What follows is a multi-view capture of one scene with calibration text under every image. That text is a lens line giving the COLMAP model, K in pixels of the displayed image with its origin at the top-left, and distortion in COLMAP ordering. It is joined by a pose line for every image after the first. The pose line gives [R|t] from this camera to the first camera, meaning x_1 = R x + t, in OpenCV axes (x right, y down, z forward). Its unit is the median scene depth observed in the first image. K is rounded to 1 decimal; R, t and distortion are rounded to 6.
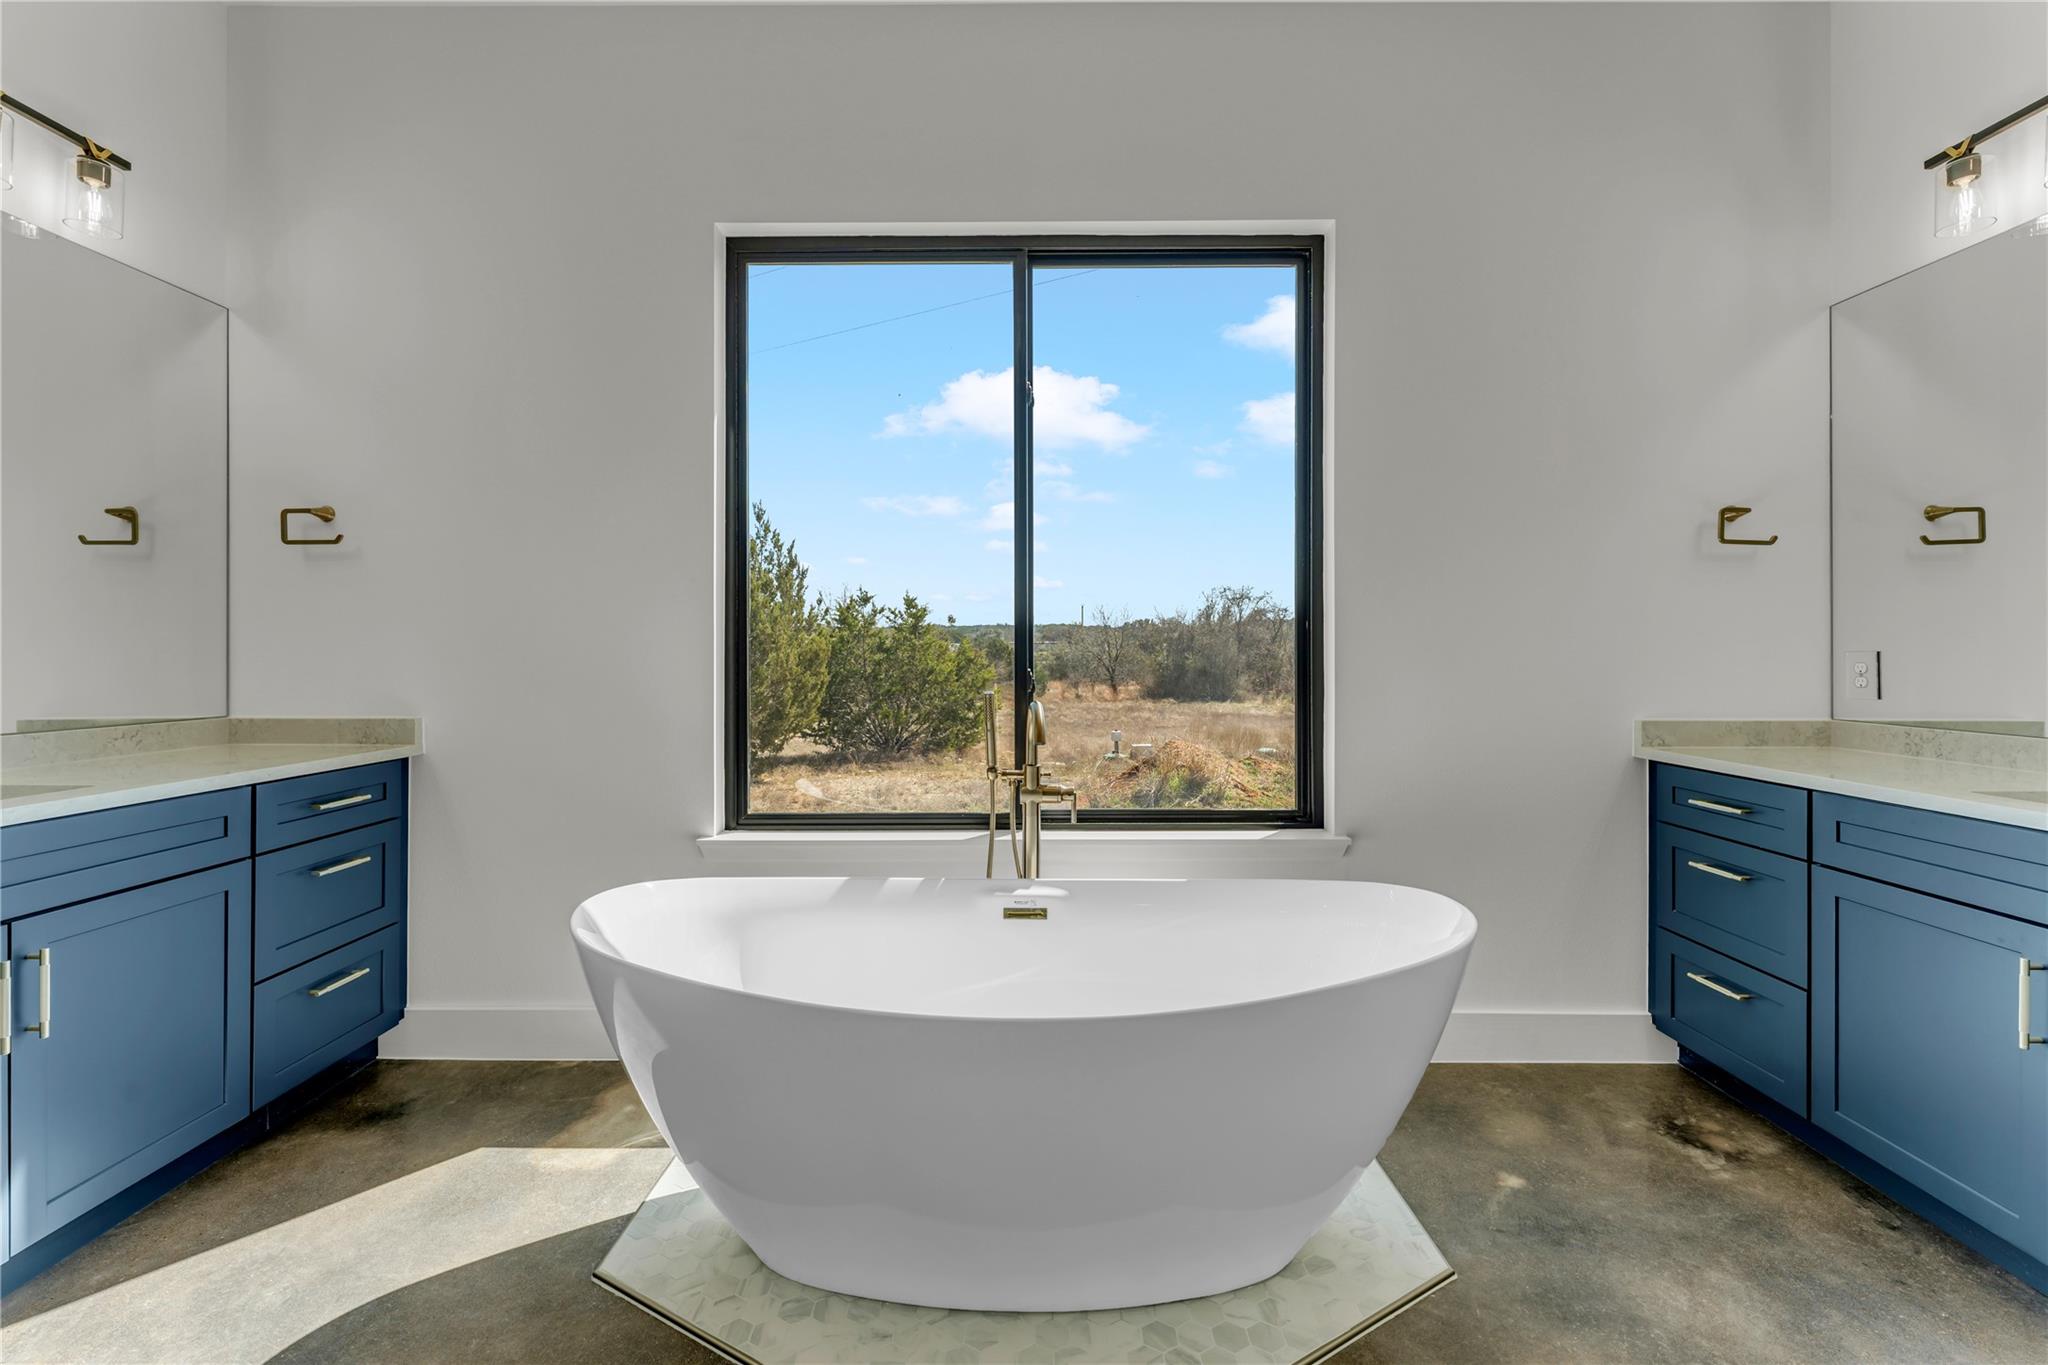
lens RADIAL K [[823.1, 0, 1102.0], [0, 823.1, 650.0], [0, 0, 1]] dist [0.000793, 0.000205]
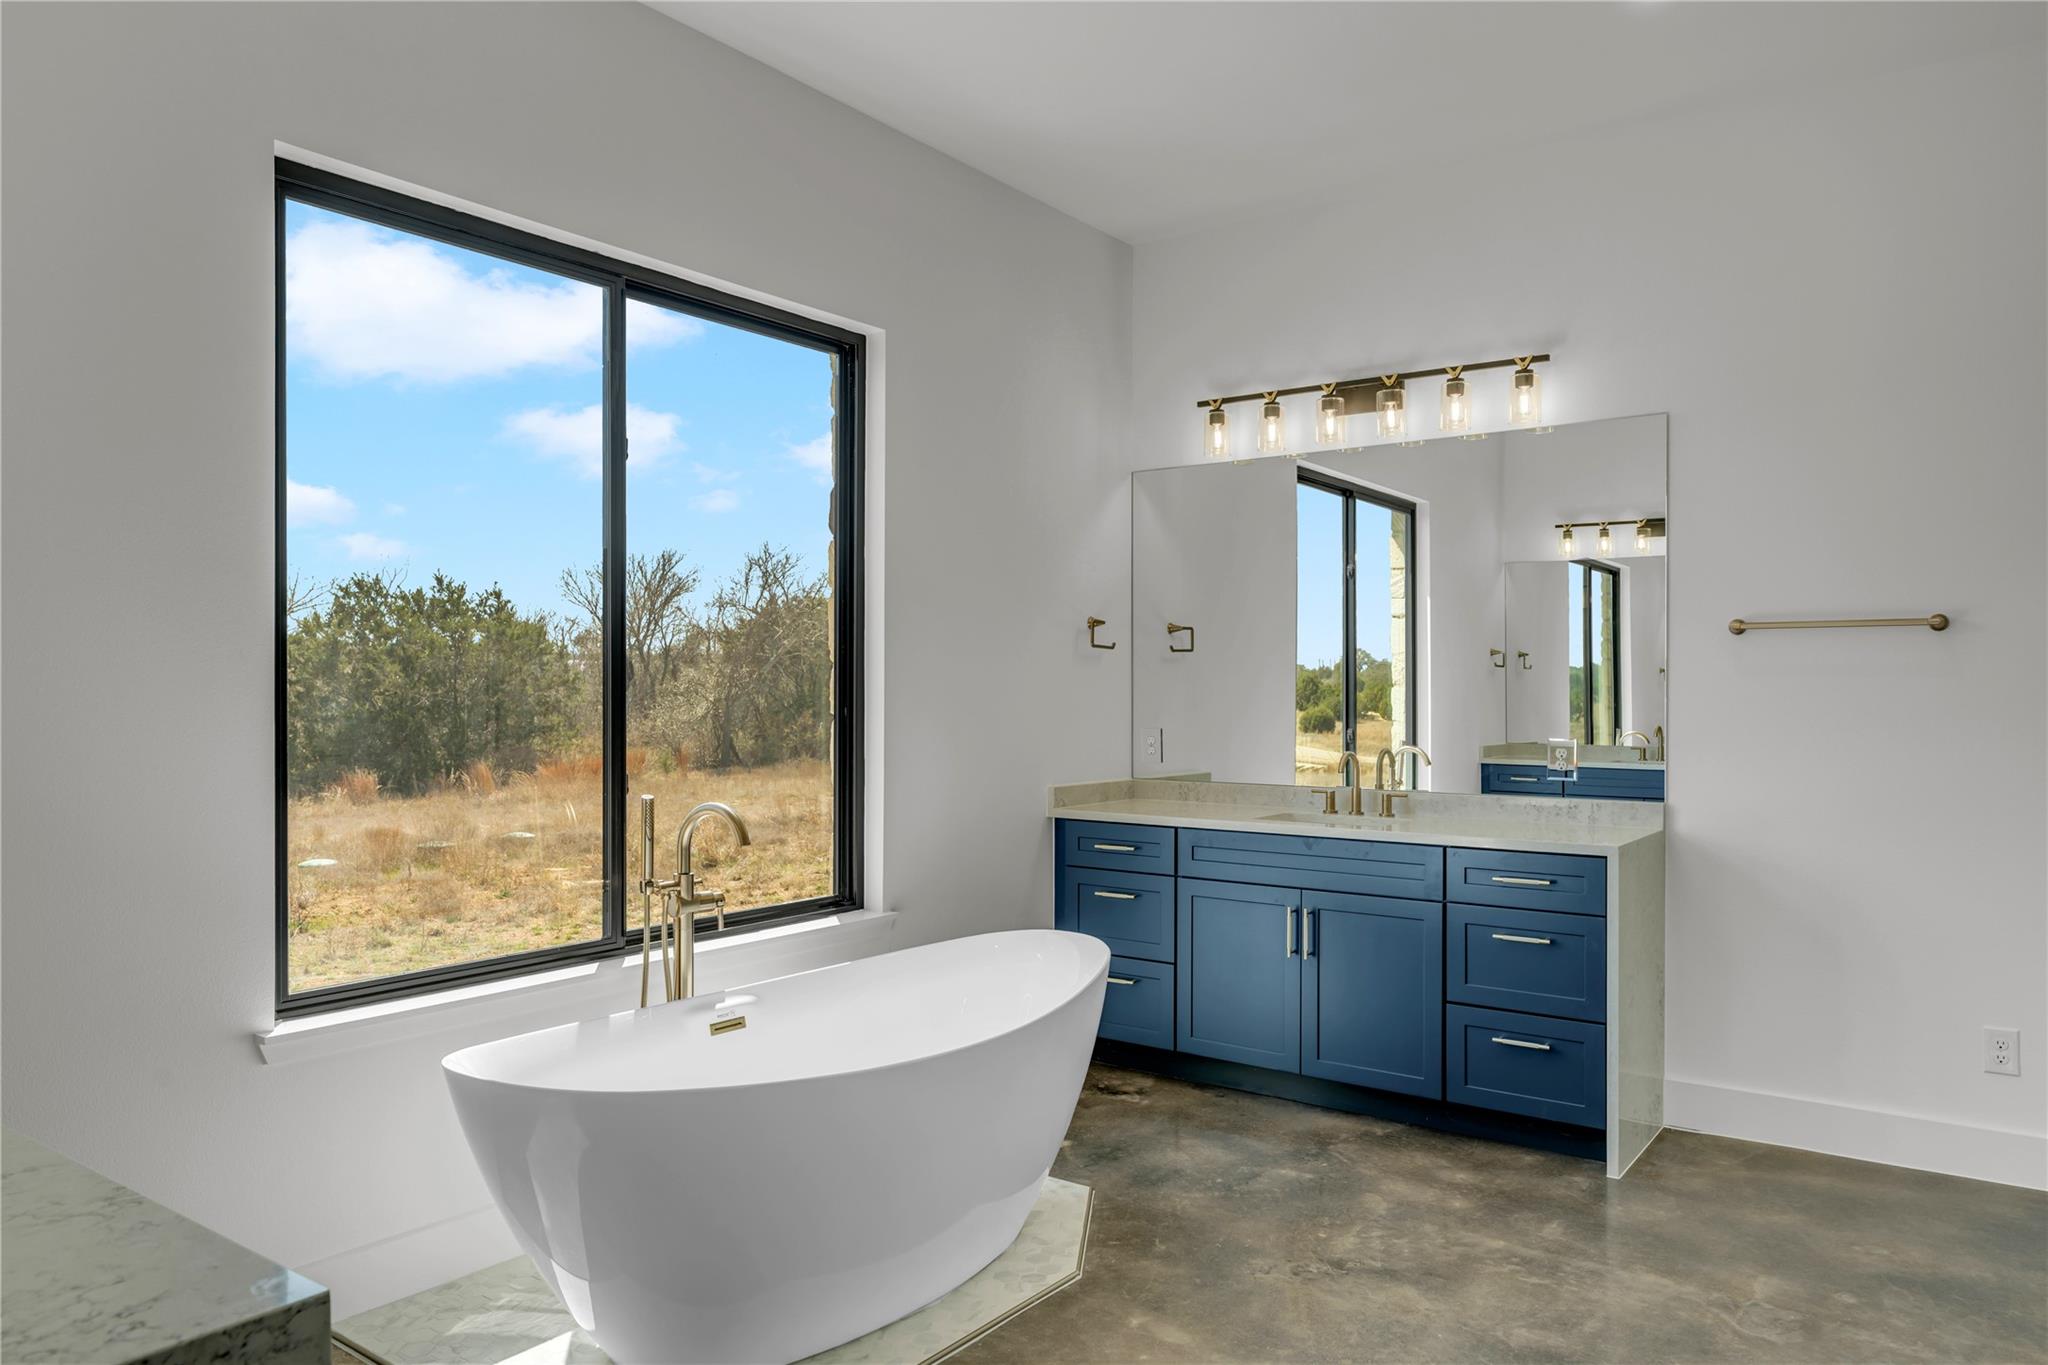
lens RADIAL K [[1422.5, 0, 1040.0], [0, 1422.5, 685.4], [0, 0, 1]] dist [0.039917, 0.005596]
pose [[0.575948, 0.003286, 0.817479, -1.153184], [-0.005919, 0.999982, 0.000150, -0.070523], [-0.817465, -0.004925, 0.575958, -0.229563]]
